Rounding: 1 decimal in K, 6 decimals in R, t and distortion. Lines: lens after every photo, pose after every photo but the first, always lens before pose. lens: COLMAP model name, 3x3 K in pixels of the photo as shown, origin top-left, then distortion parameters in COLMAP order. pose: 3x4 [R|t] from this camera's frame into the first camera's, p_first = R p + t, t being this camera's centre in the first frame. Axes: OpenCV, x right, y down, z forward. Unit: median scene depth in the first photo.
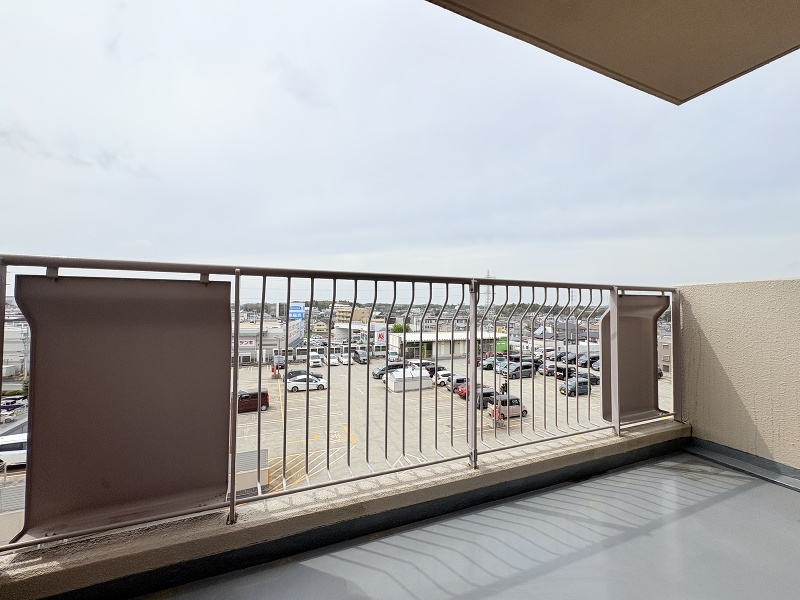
lens RADIAL K [[286.8, 0, 400.0], [0, 286.8, 300.0], [0, 0, 1]] dist [-0.007679, -0.000079]
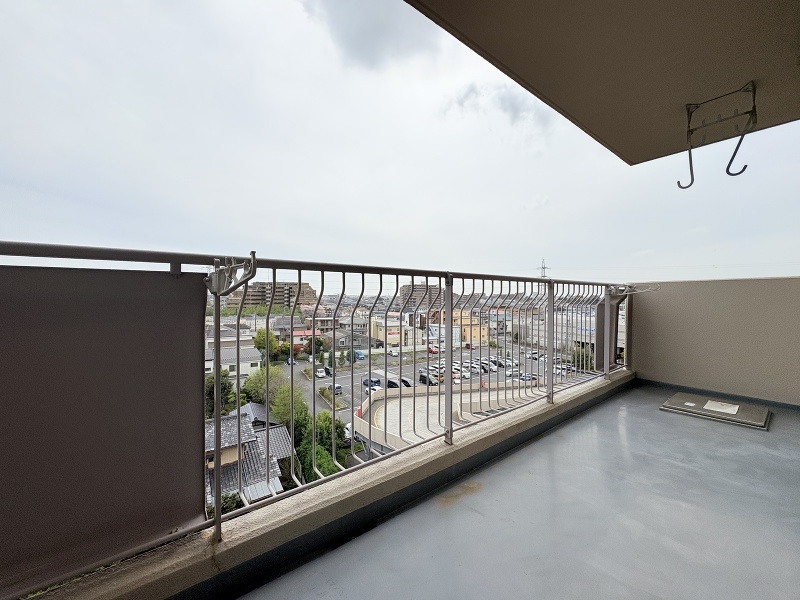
lens RADIAL K [[320.3, 0, 402.6], [0, 320.3, 295.7], [0, 0, 1]] dist [0.001969, 0.000164]
pose [[0.949698, -0.010445, 0.312993, -0.339458], [0.005971, 0.999866, 0.015251, -0.006059], [-0.313110, -0.012615, 0.949633, -0.125079]]
